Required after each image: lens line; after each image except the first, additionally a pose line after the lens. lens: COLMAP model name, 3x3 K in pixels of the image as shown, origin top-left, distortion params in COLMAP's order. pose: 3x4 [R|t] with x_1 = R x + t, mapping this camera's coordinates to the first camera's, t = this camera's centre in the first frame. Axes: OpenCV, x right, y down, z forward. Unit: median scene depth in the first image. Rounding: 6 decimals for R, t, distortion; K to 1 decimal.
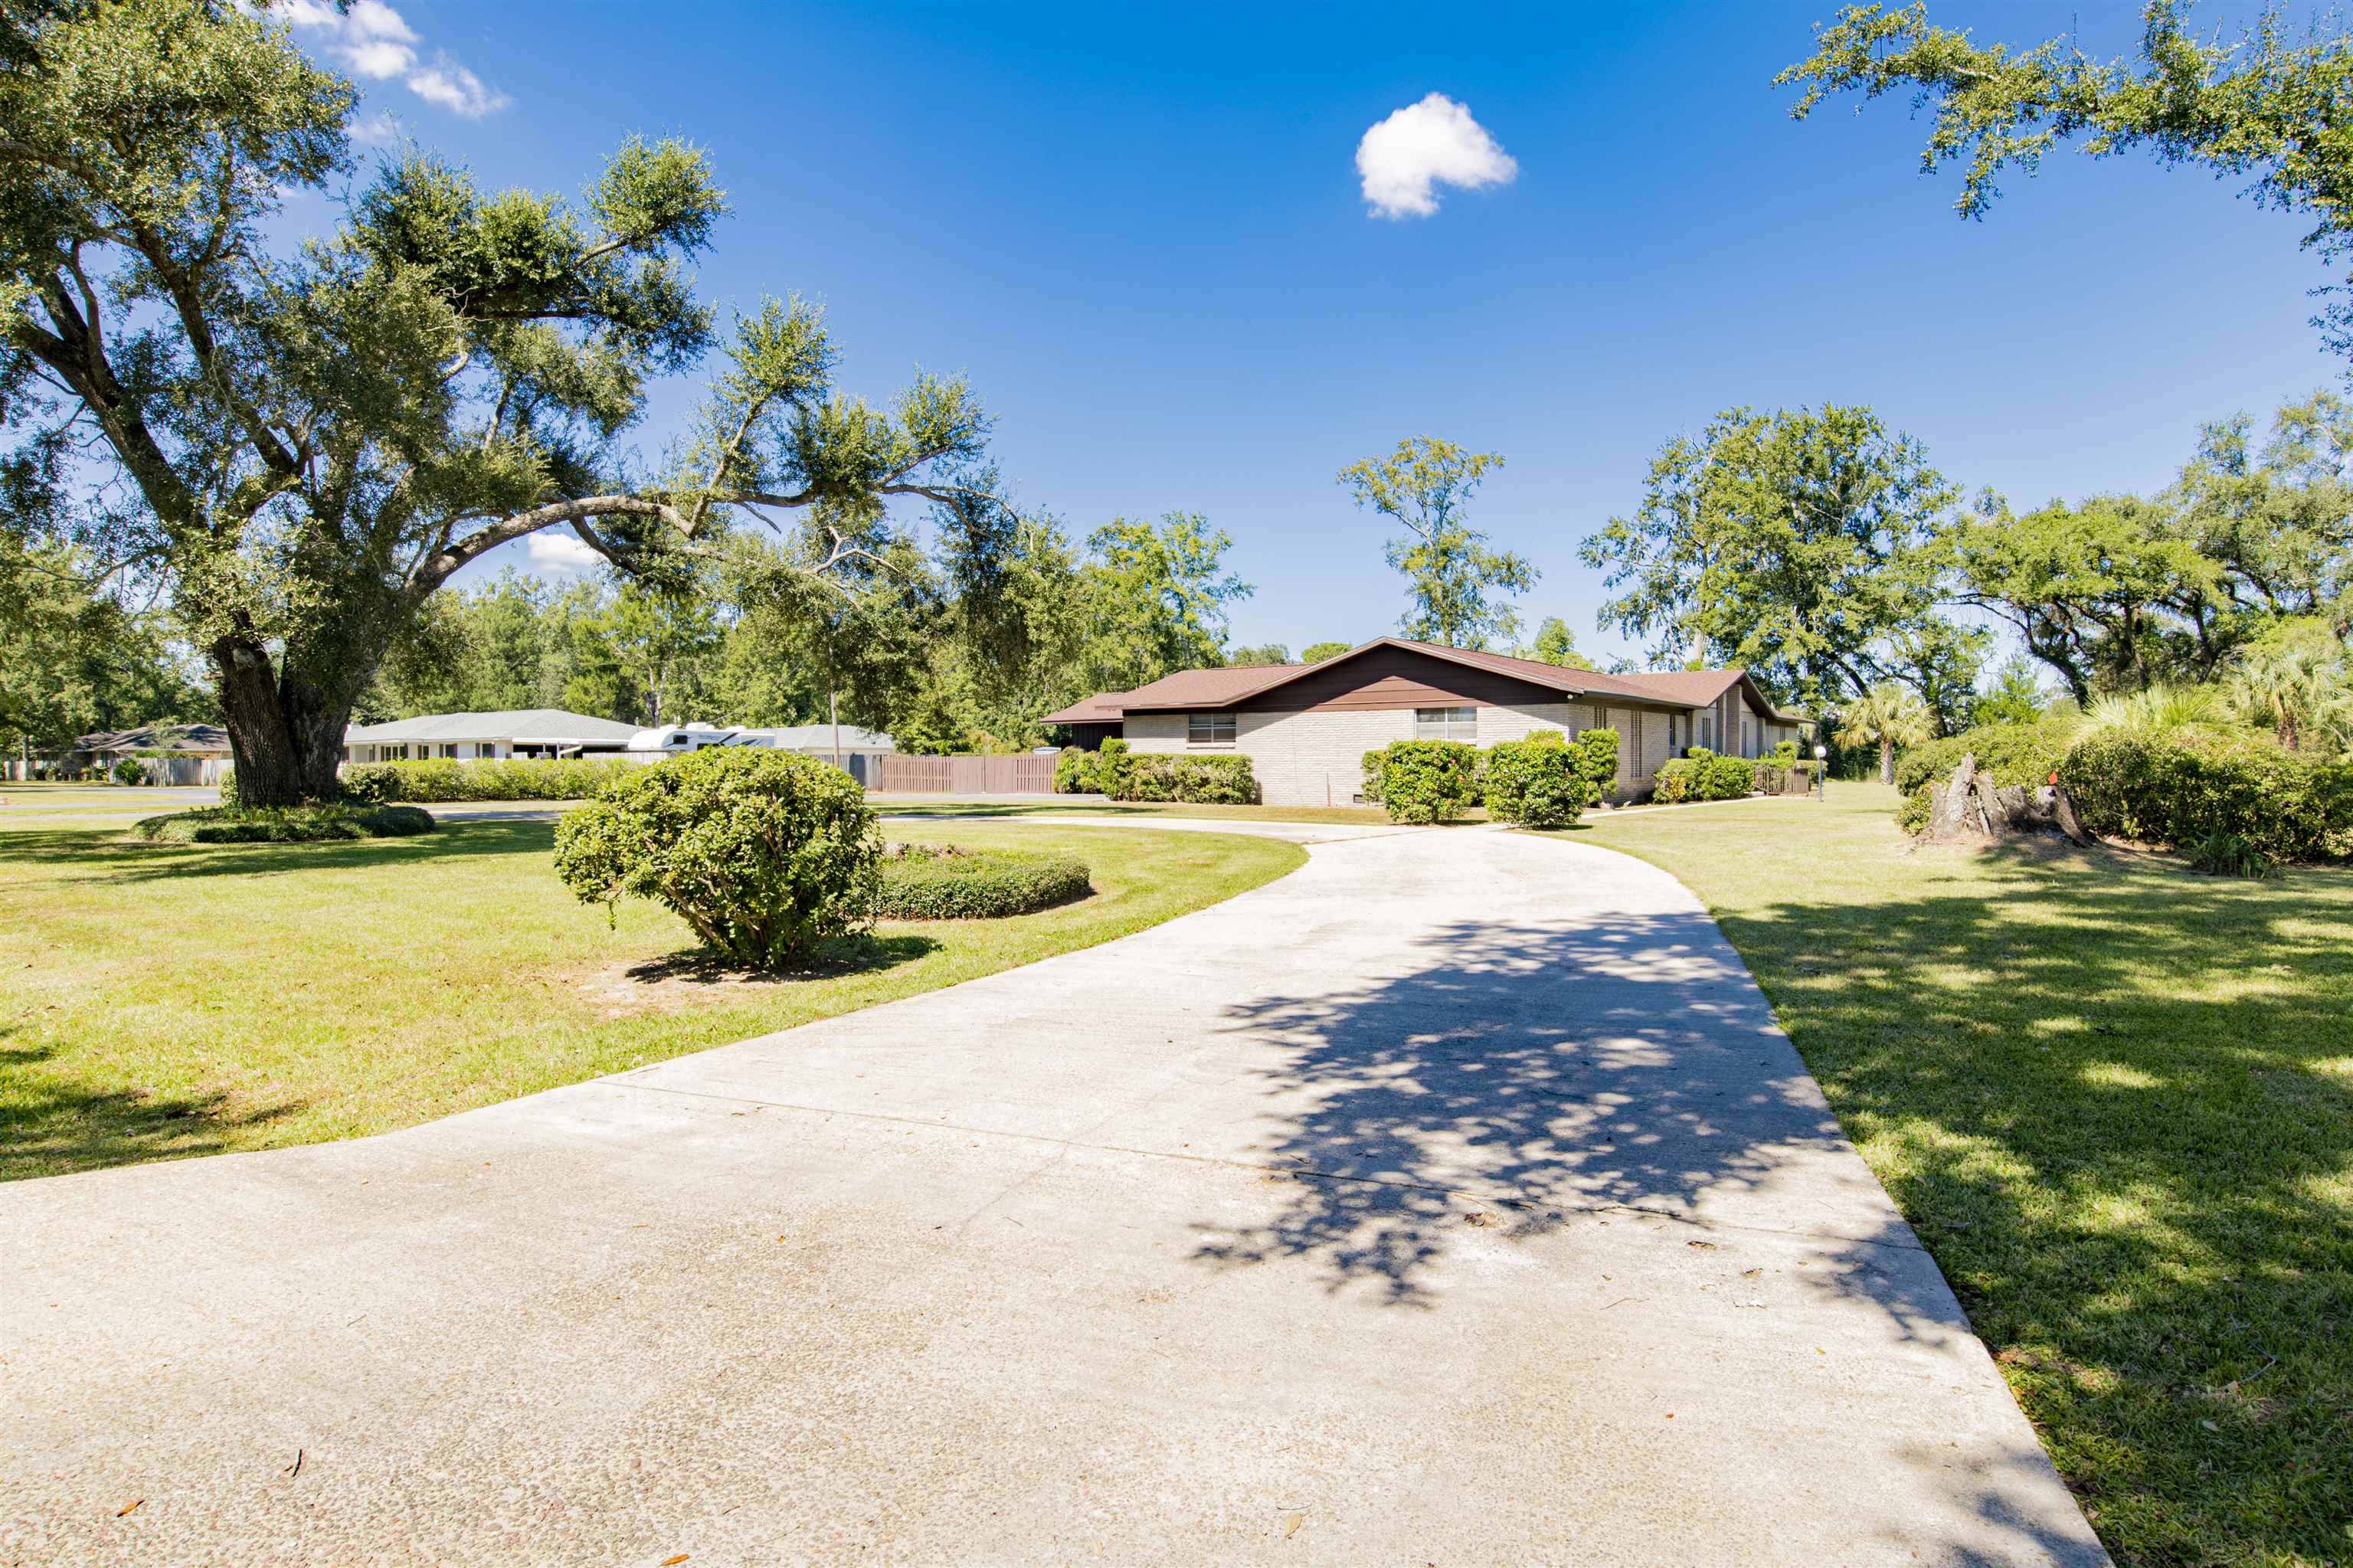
lens RADIAL K [[1368.5, 0, 1184.8], [0, 1368.5, 773.3], [0, 0, 1]] dist [-0.036344, 0.001407]
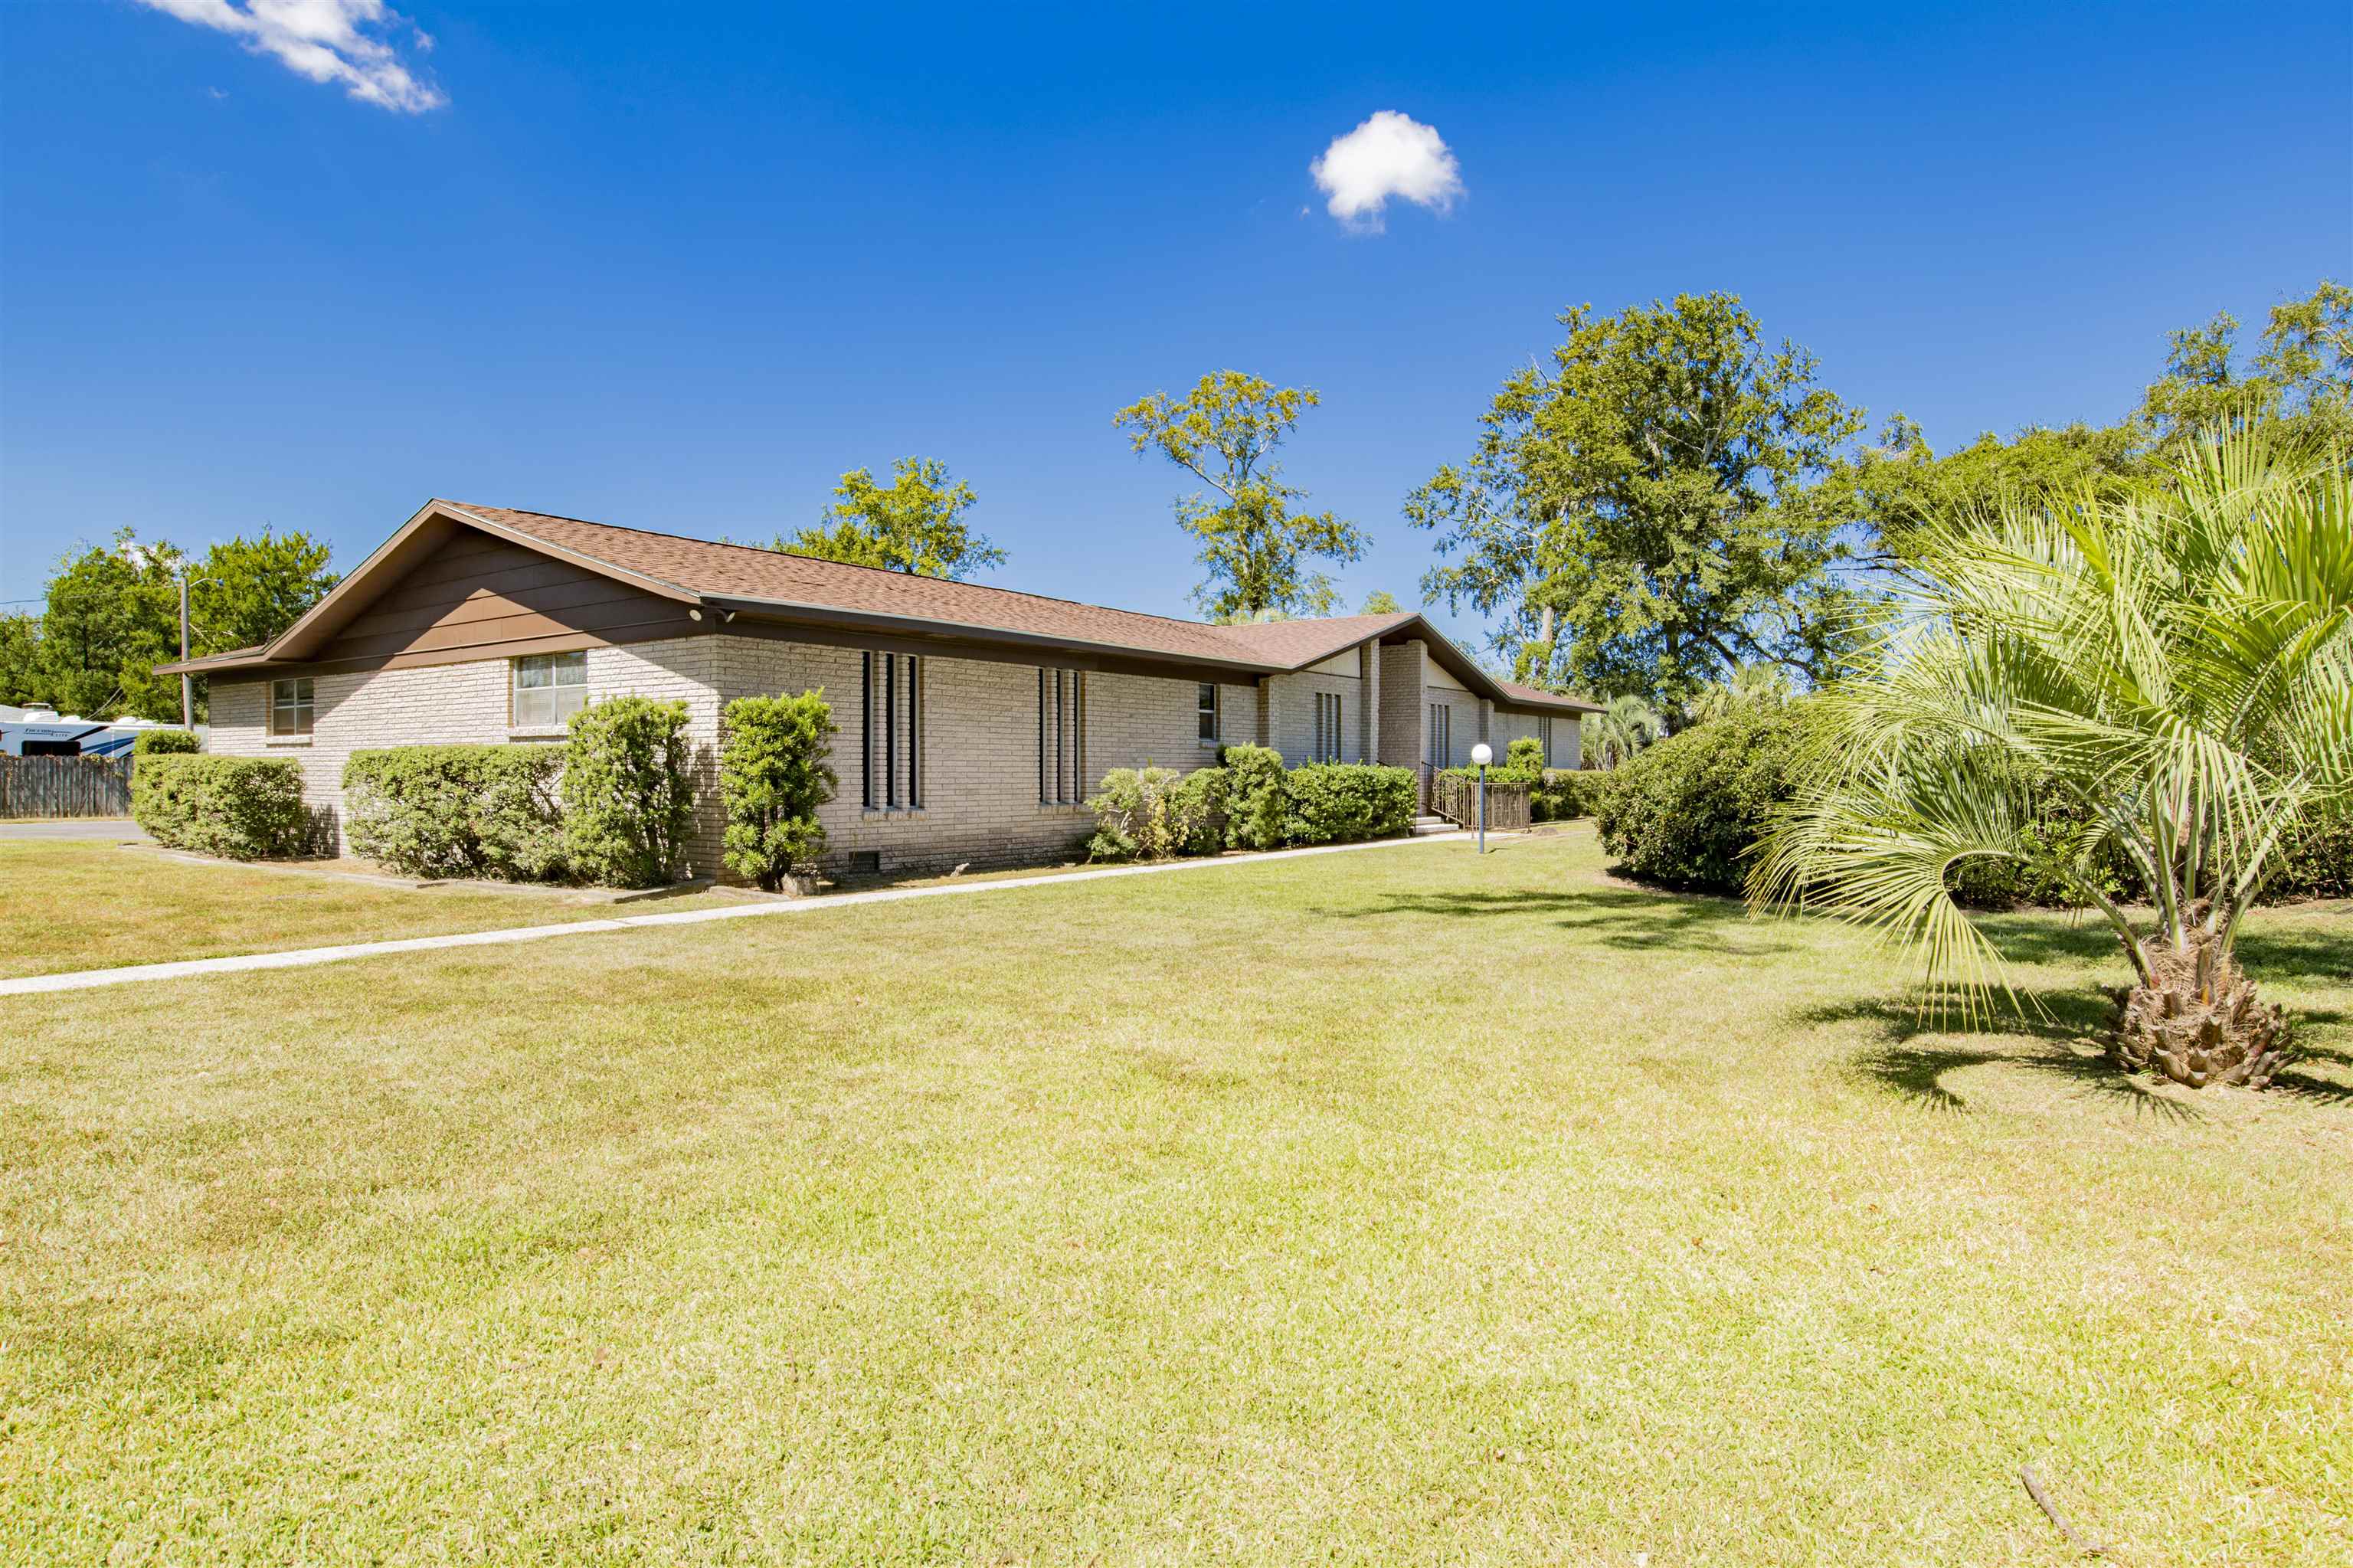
lens RADIAL K [[1368.5, 0, 1168.2], [0, 1368.5, 783.6], [0, 0, 1]] dist [-0.036344, 0.001407]
pose [[0.999762, 0.000906, 0.021802, 0.162666], [-0.001000, 0.999990, 0.004306, -0.003208], [-0.021798, -0.004327, 0.999753, 0.236882]]
